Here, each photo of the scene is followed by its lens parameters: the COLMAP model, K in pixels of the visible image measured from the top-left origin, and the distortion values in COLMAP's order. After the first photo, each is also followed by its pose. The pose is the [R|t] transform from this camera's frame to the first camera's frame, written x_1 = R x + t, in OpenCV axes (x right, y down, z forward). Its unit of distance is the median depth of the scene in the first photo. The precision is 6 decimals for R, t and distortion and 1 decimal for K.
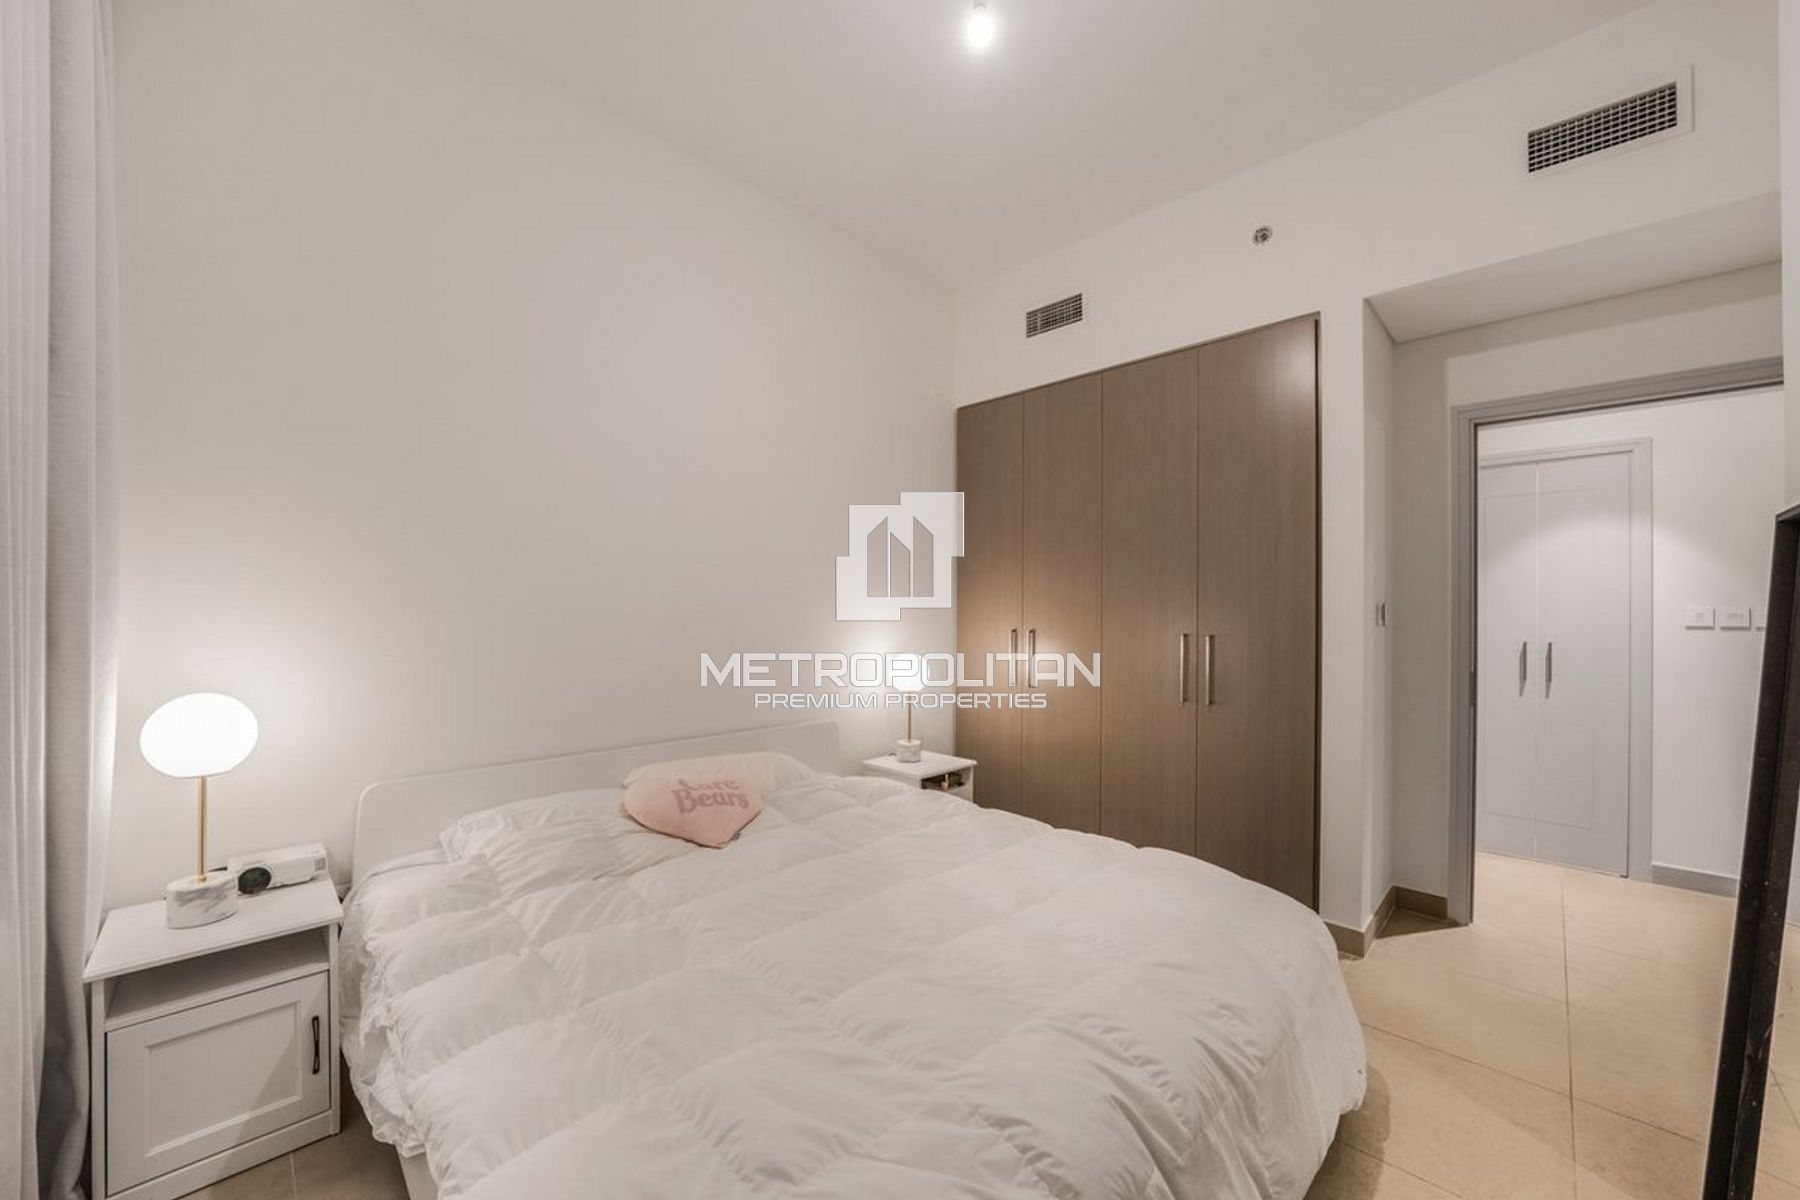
lens RADIAL K [[637.5, 0, 899.4], [0, 637.5, 609.7], [0, 0, 1]] dist [-0.018056, 0.001275]
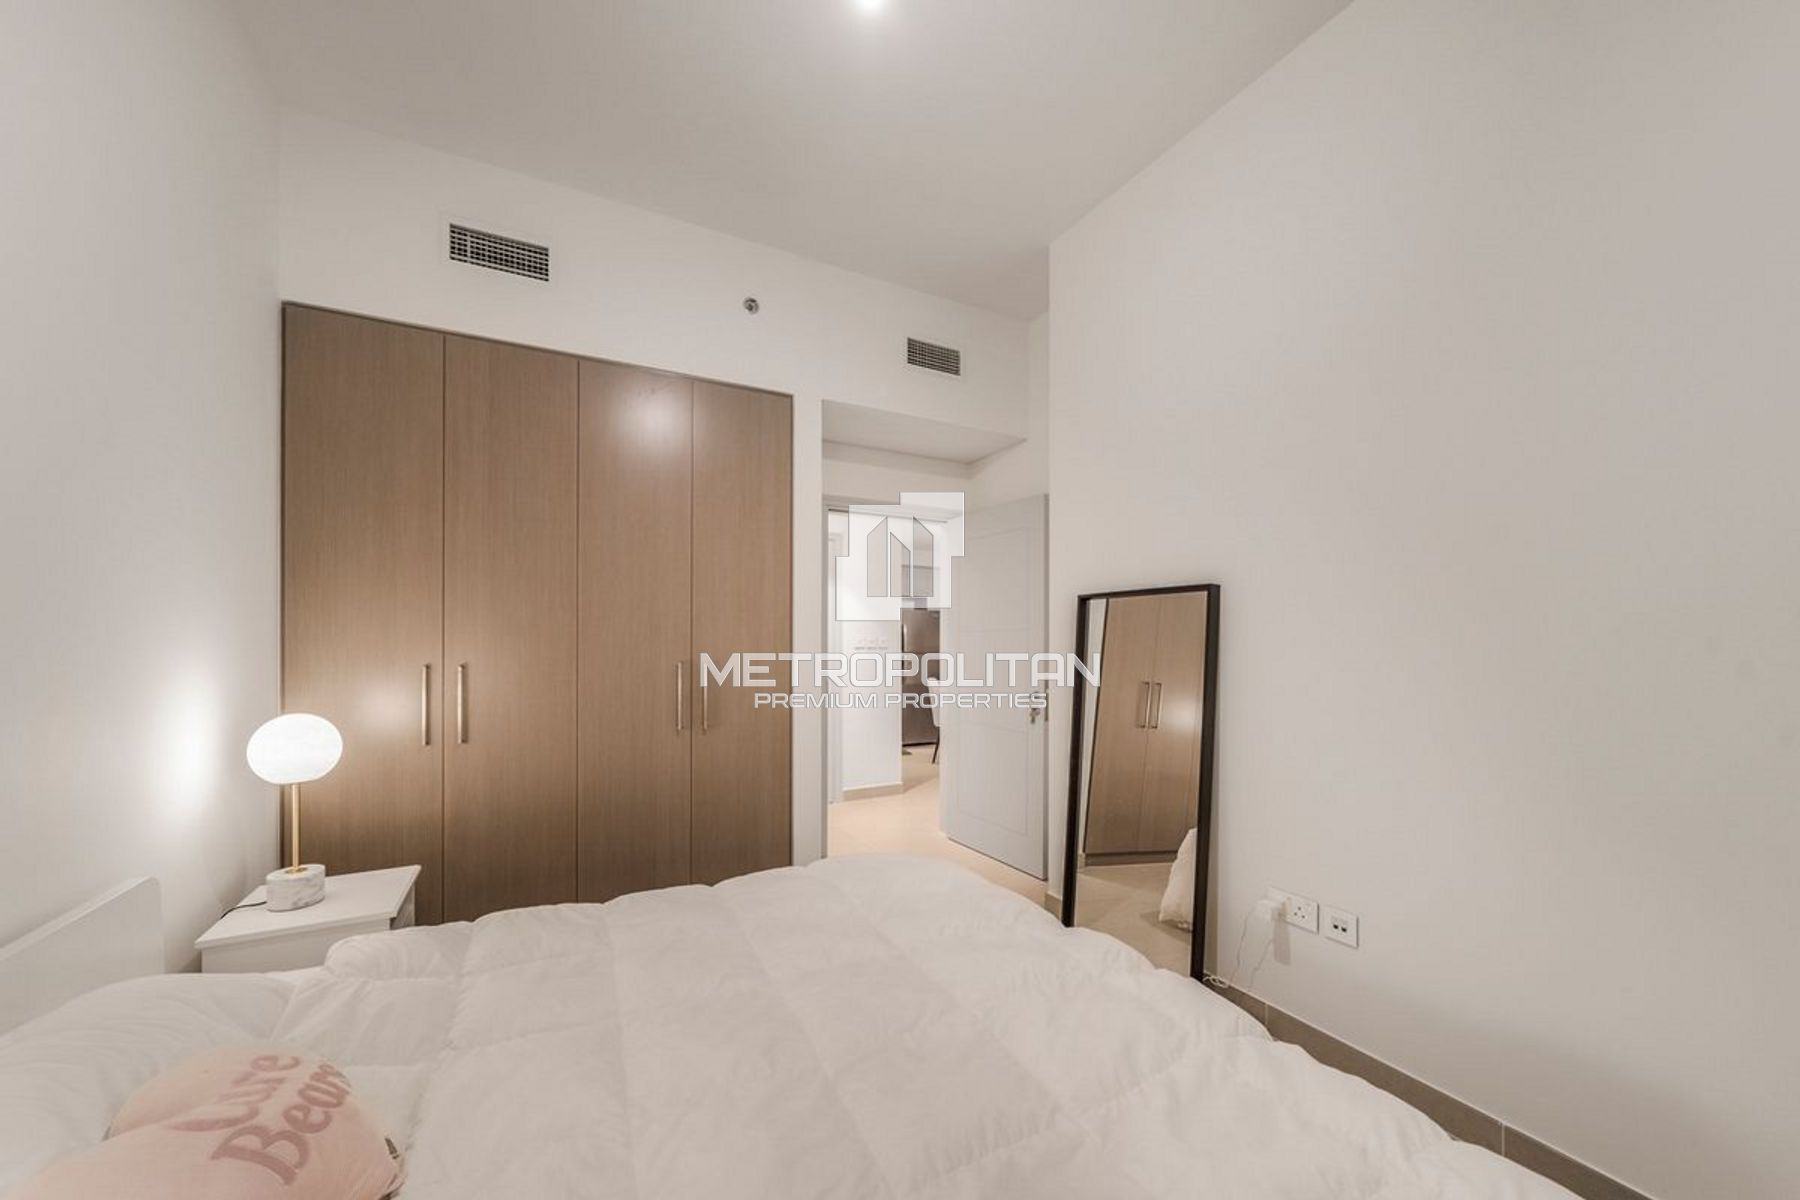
lens RADIAL K [[625.7, 0, 896.3], [0, 625.7, 645.3], [0, 0, 1]] dist [-0.000589, 0.000089]
pose [[0.335710, -0.012643, 0.941881, -0.334180], [0.000137, 0.999911, 0.013373, -0.001166], [-0.941965, -0.004361, 0.335682, 0.317927]]
